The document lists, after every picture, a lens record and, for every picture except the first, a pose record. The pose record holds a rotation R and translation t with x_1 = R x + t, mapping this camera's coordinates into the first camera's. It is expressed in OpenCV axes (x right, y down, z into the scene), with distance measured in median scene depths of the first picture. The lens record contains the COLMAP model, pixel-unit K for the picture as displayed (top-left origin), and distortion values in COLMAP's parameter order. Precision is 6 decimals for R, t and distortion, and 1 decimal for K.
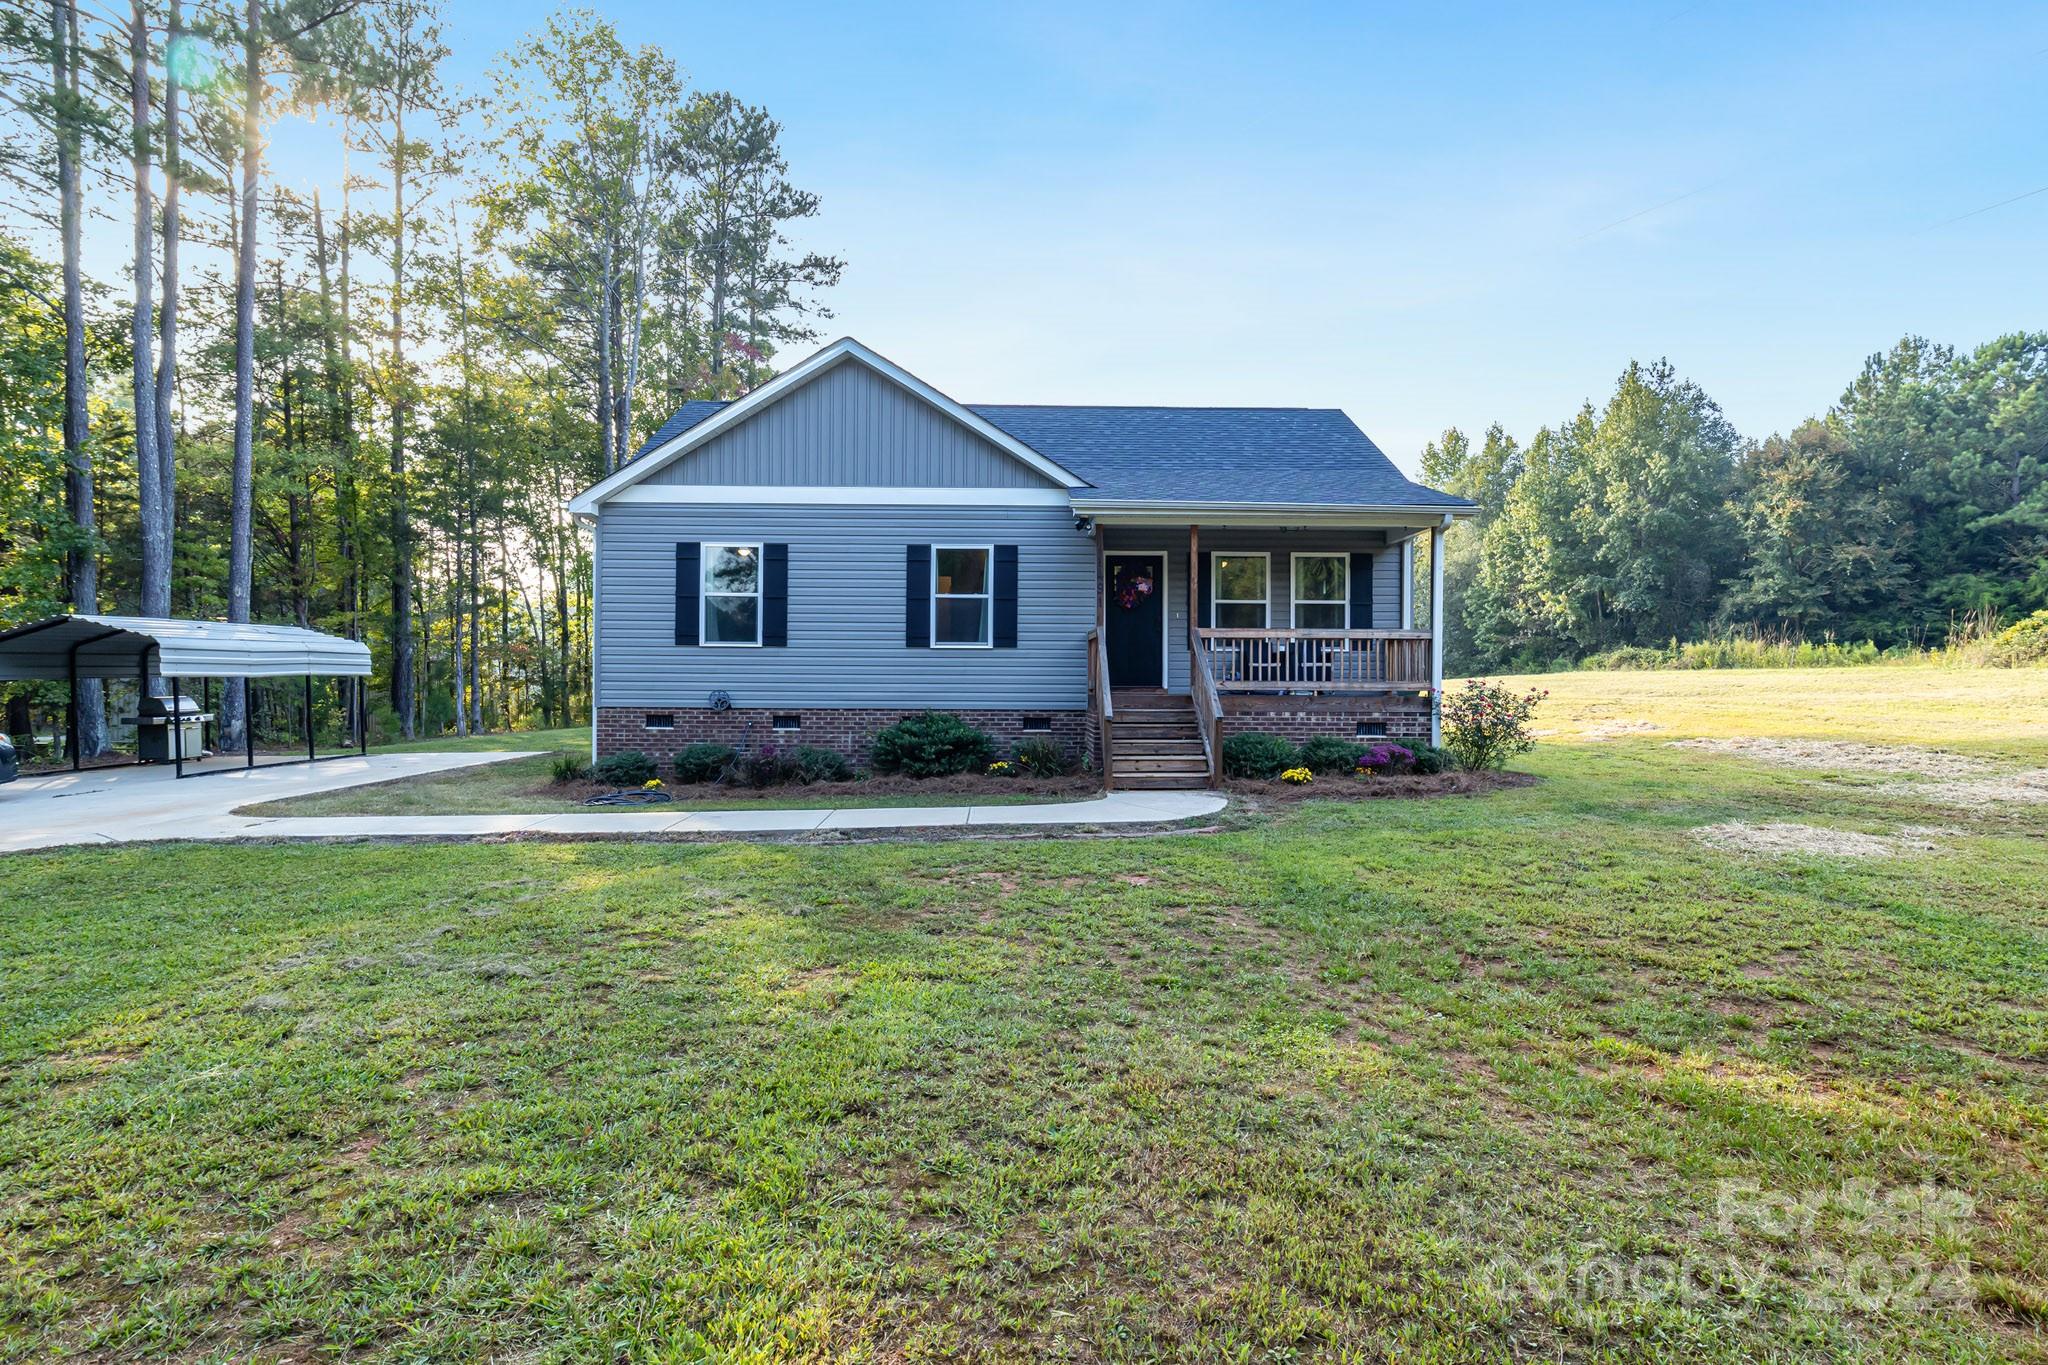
lens RADIAL K [[1003.6, 0, 1024.0], [0, 1003.6, 682.5], [0, 0, 1]] dist [0.053987, 0.000292]
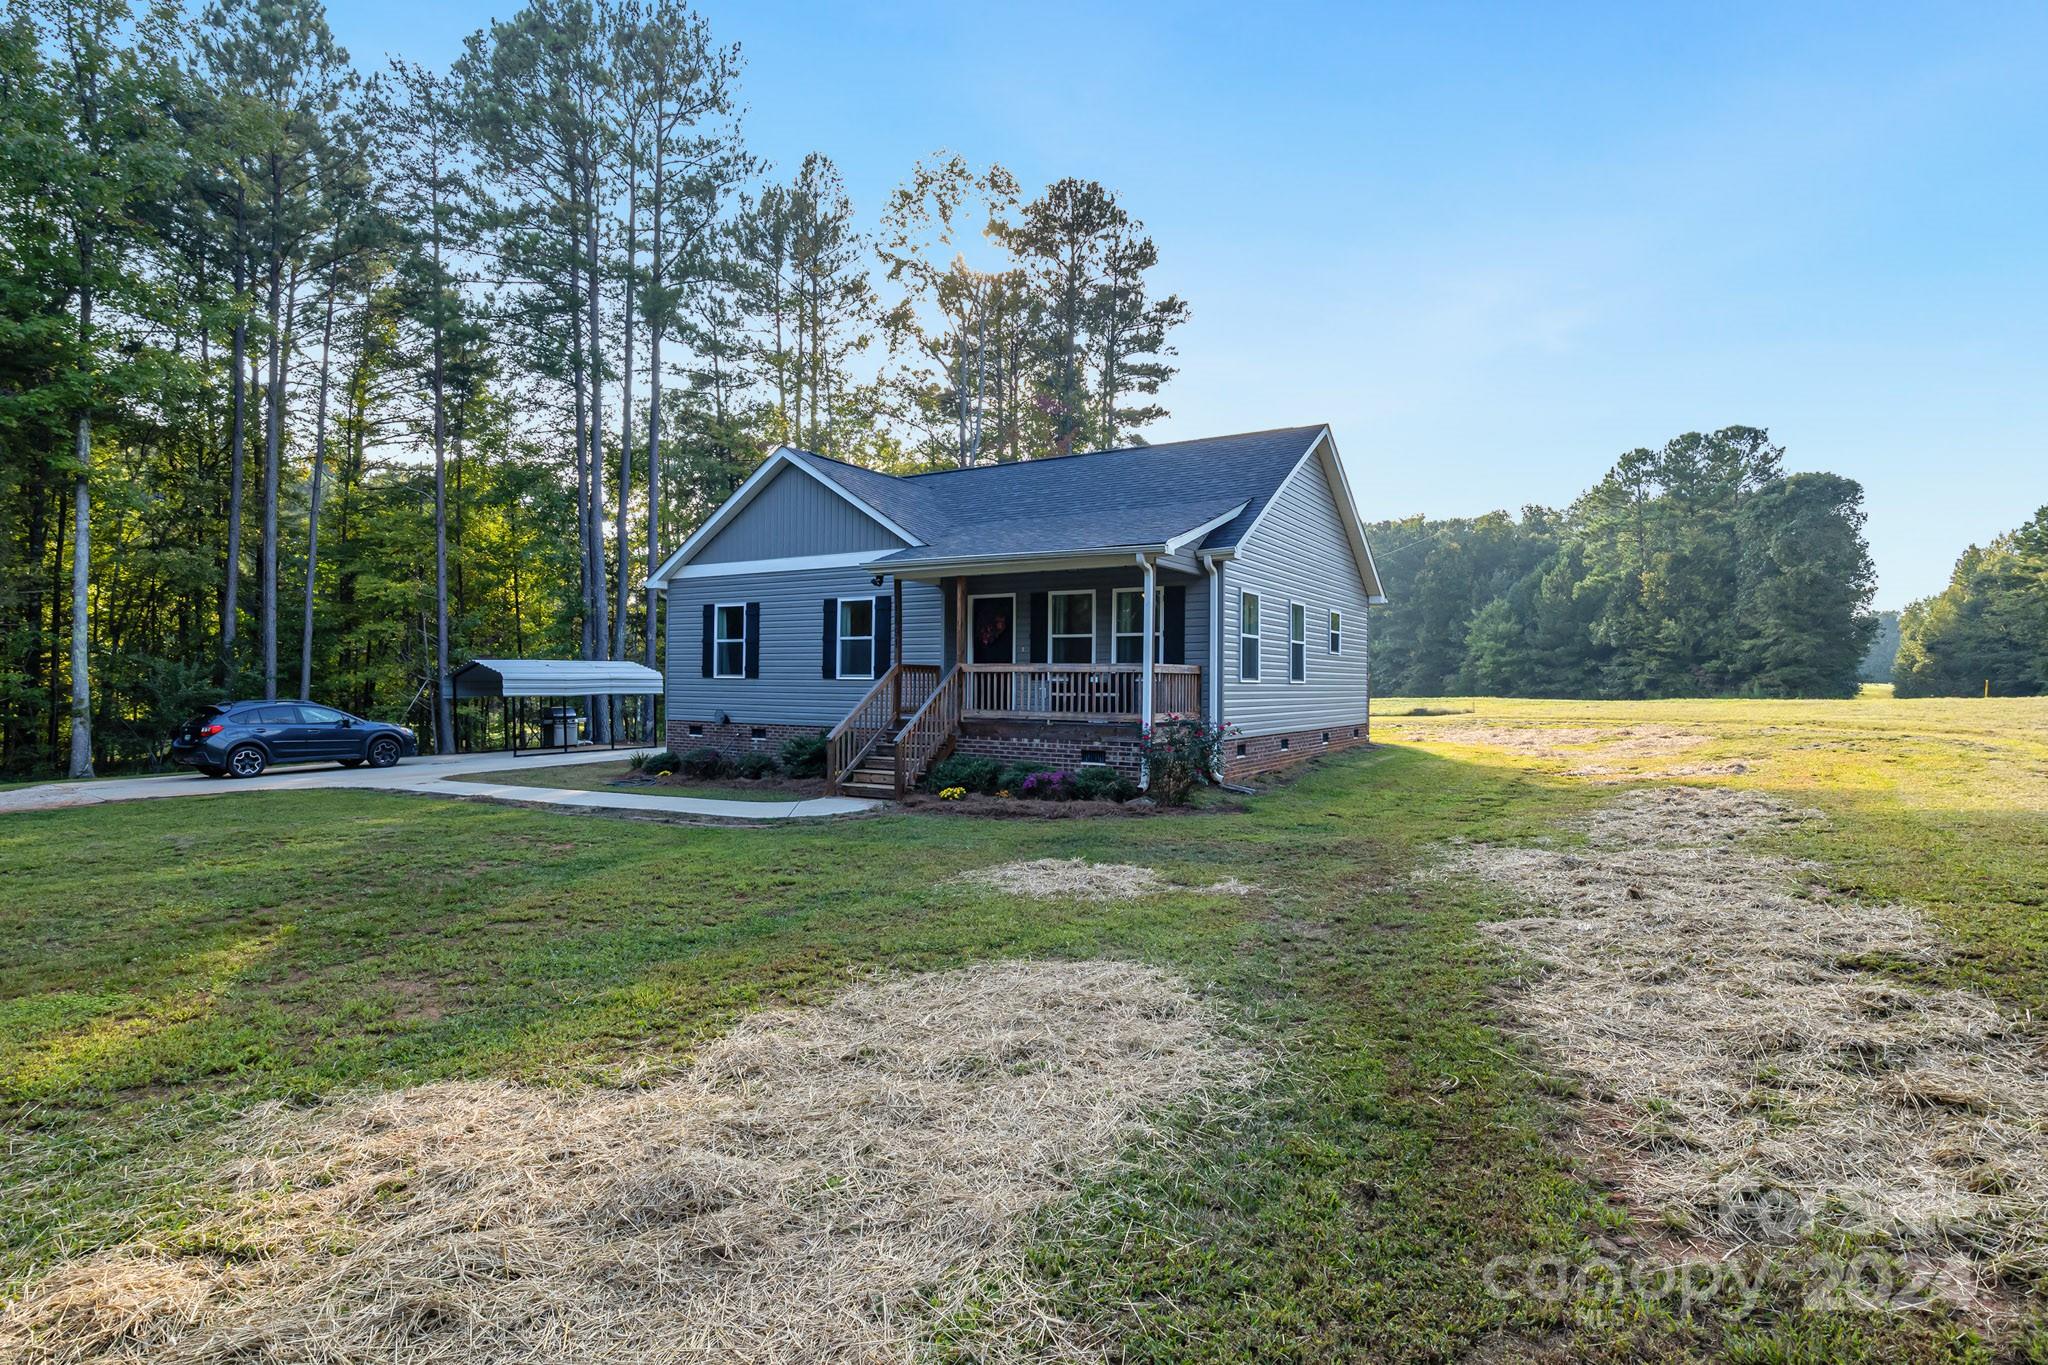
lens RADIAL K [[1058.1, 0, 1024.0], [0, 1058.1, 682.5], [0, 0, 1]] dist [0.002459, 0.001415]
pose [[0.822354, 0.003291, -0.568966, 0.922572], [-0.009197, 0.999930, -0.007508, -0.023870], [0.568901, 0.011407, 0.822327, 0.032202]]
